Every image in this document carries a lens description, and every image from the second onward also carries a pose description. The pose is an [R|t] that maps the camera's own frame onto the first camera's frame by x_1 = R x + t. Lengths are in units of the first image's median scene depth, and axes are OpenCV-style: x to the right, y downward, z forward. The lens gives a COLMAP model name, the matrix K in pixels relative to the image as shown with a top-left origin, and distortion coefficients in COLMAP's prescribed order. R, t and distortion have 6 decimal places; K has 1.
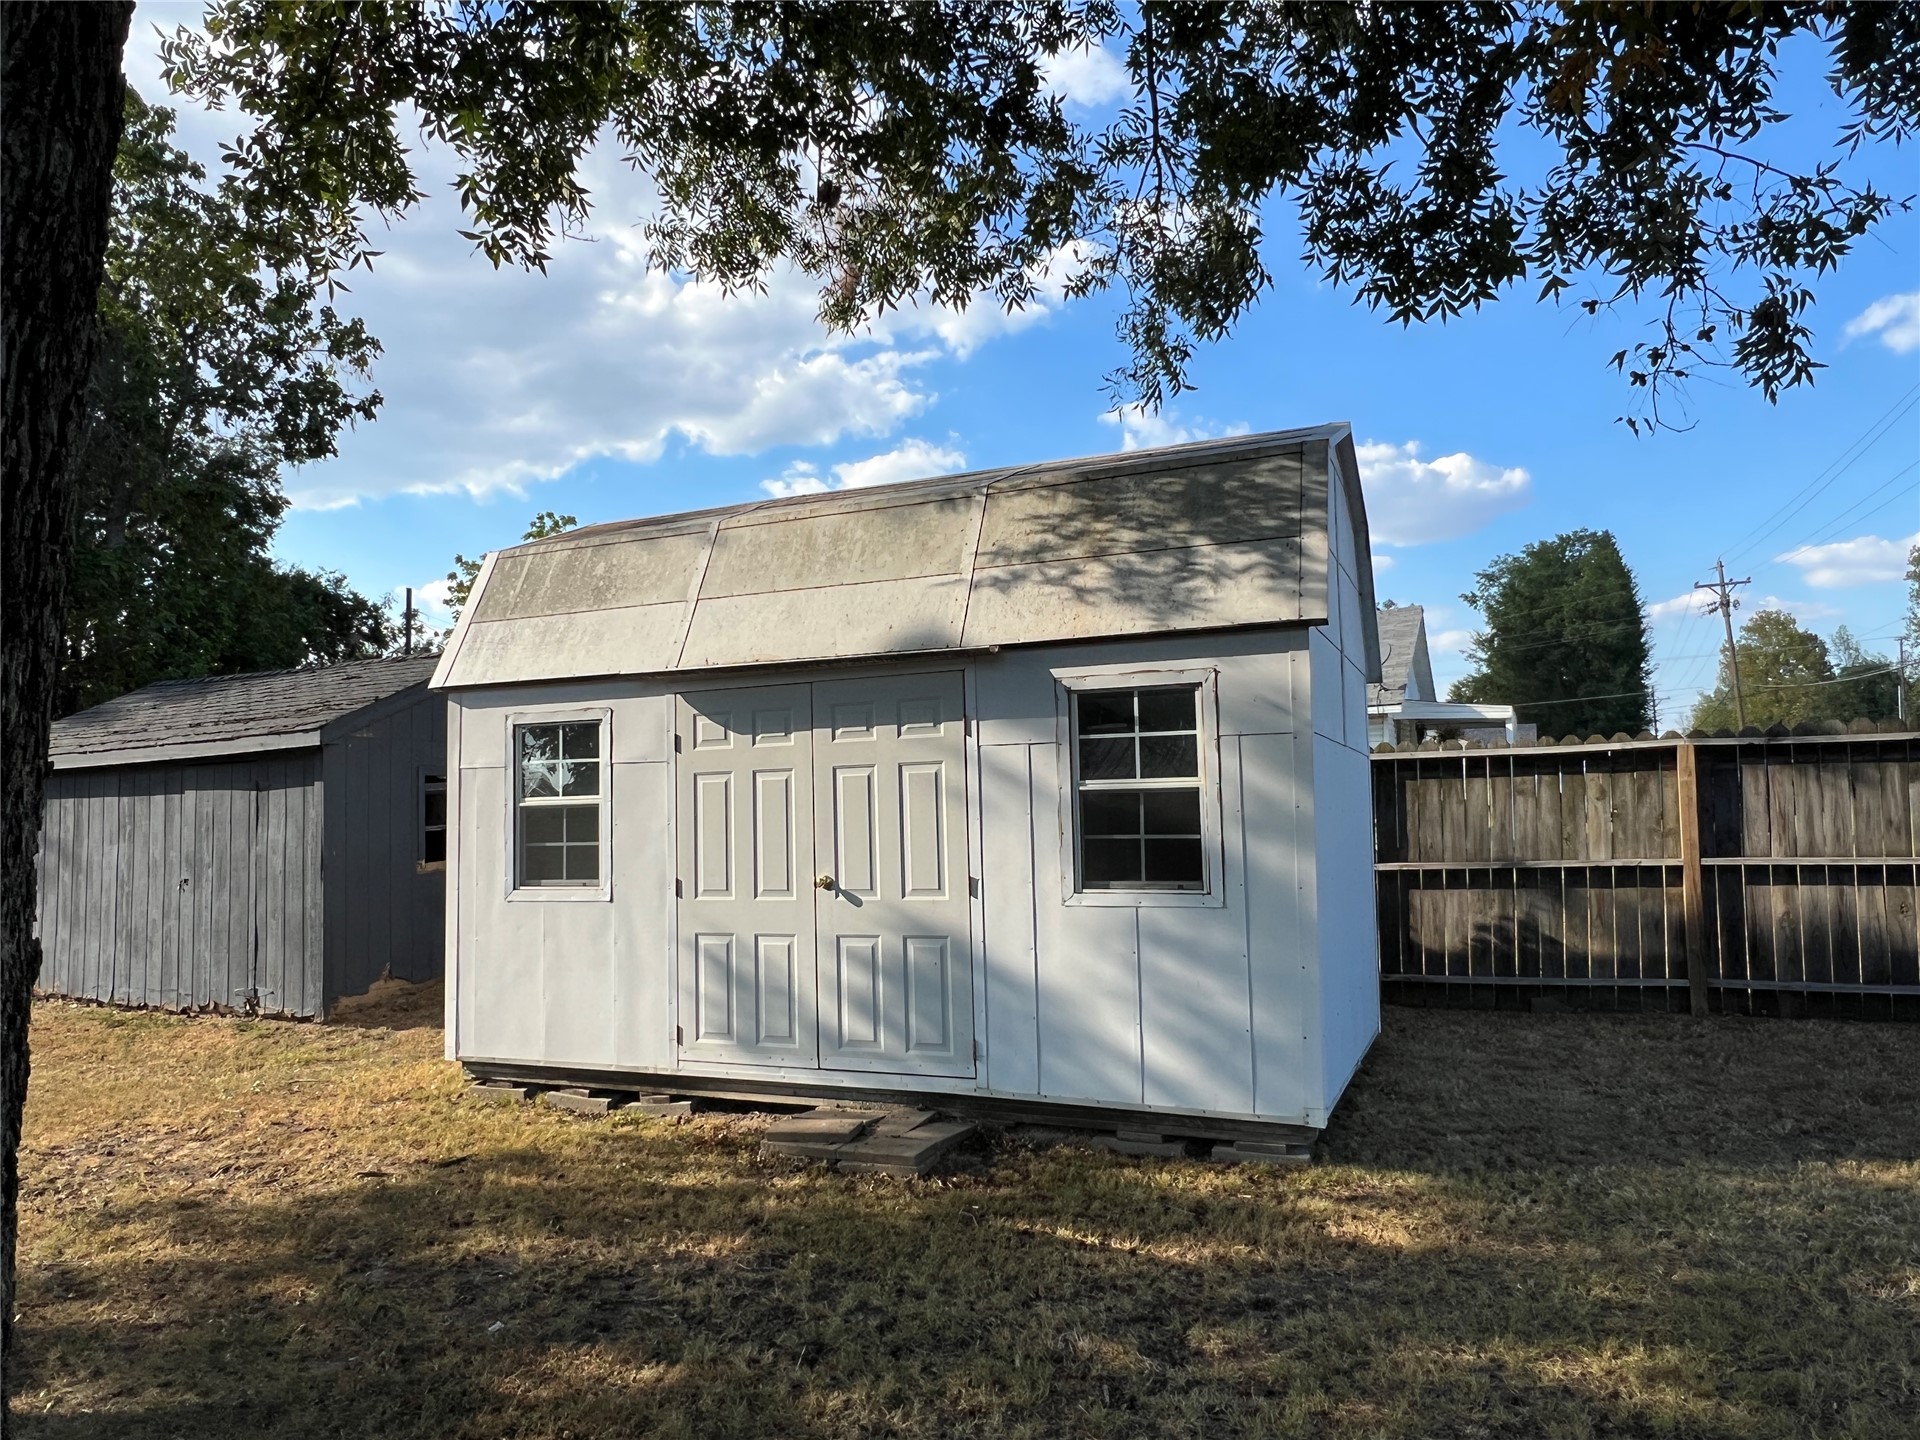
lens RADIAL K [[1261.2, 0, 946.3], [0, 1261.2, 711.3], [0, 0, 1]] dist [0.001387, -0.003131]
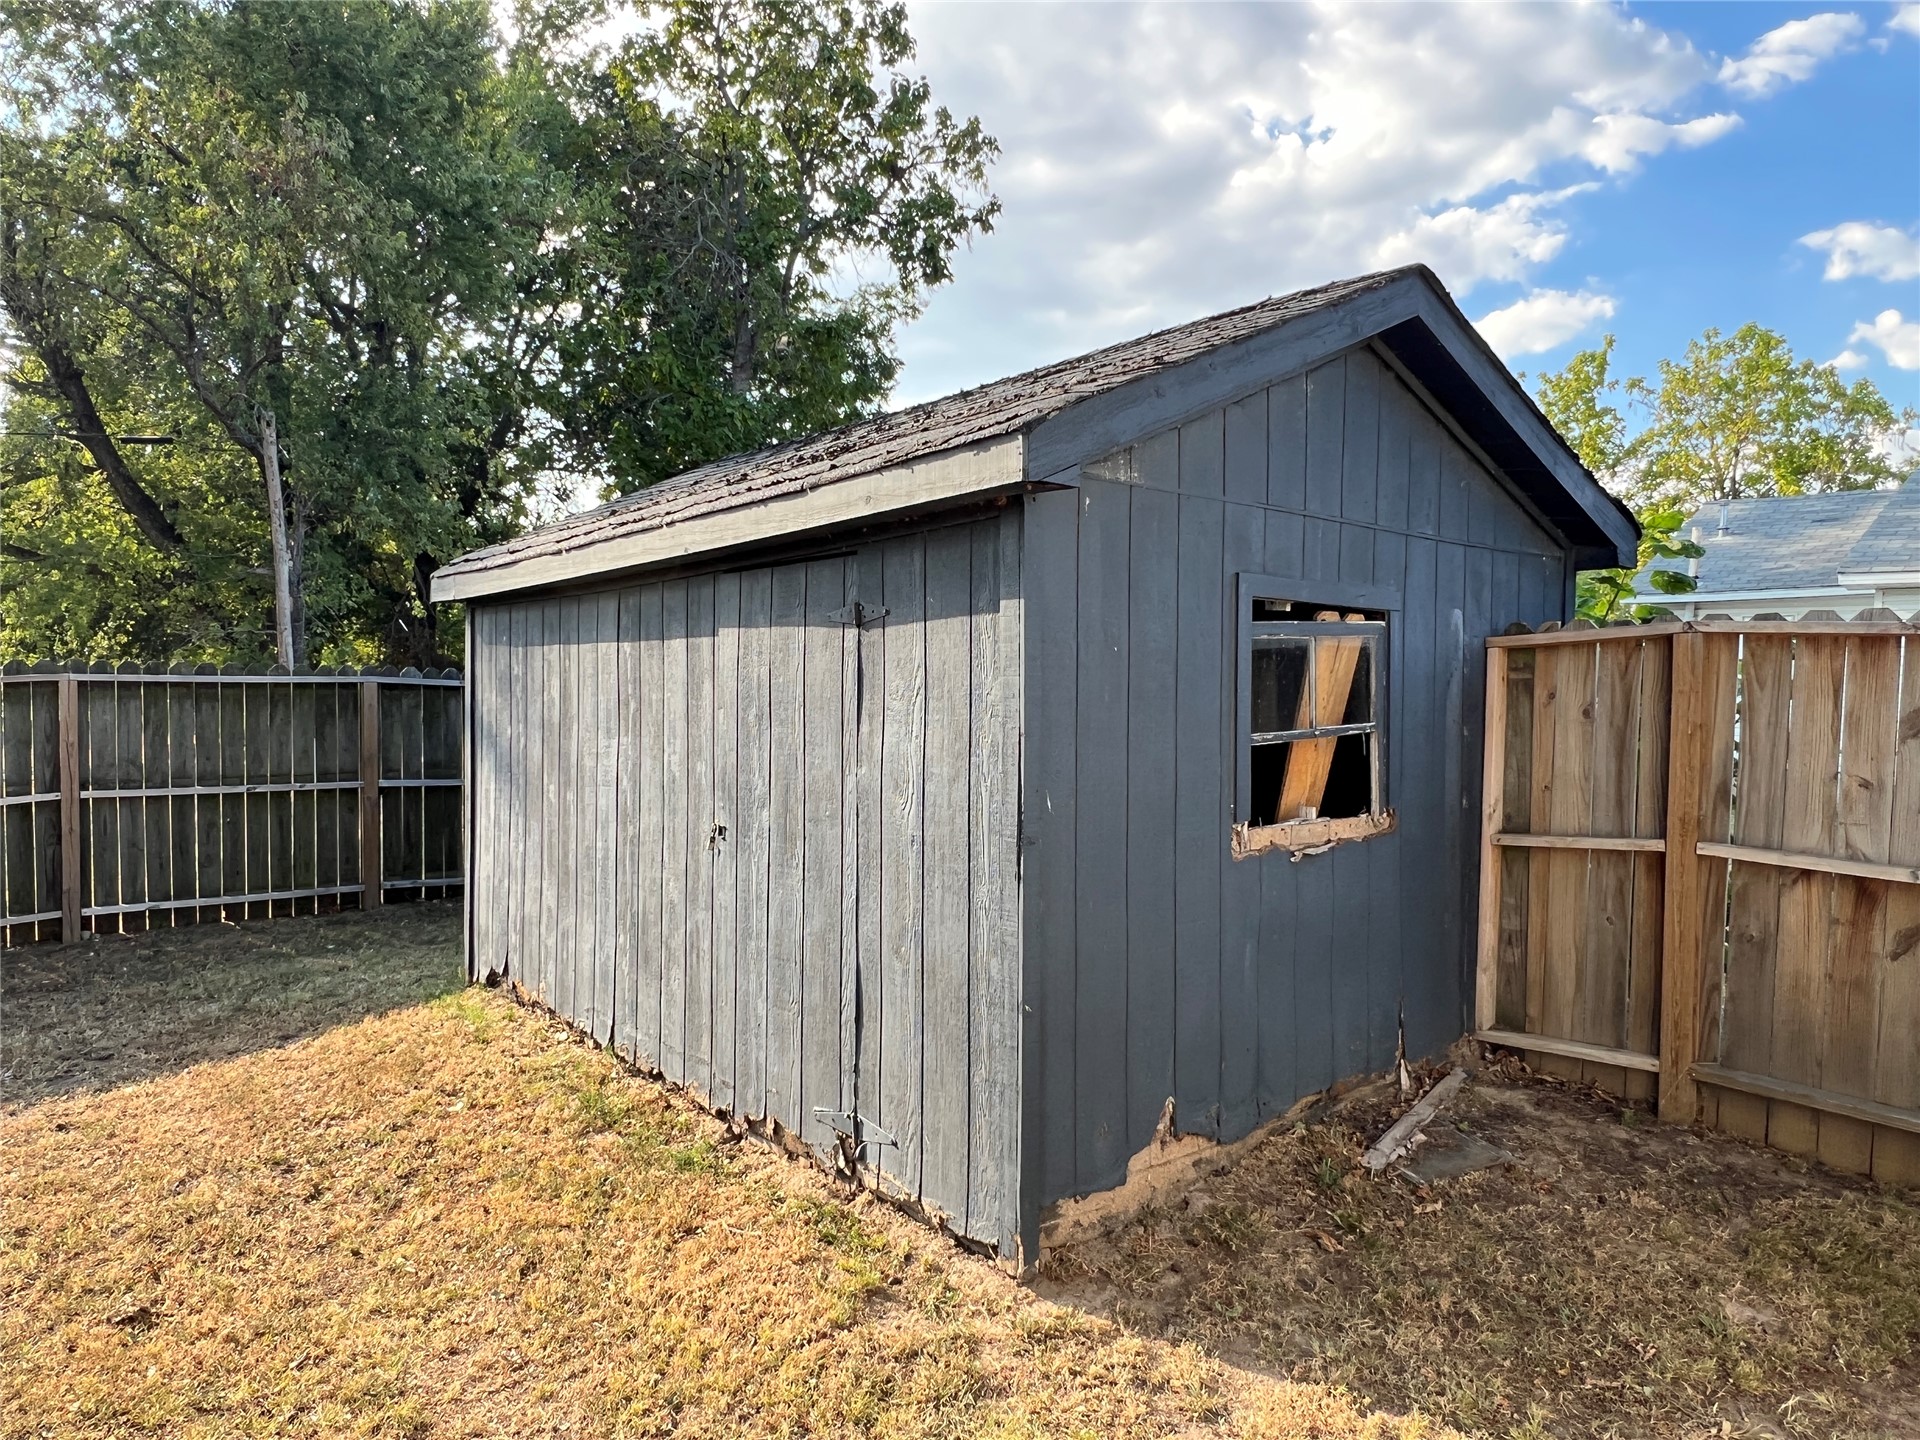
lens RADIAL K [[1261.2, 0, 946.3], [0, 1261.2, 711.3], [0, 0, 1]] dist [0.001387, -0.003131]
pose [[0.902807, 0.040540, -0.428130, -0.101877], [-0.001075, 0.995756, 0.092023, 0.015270], [0.430044, -0.082618, 0.899020, 0.189679]]
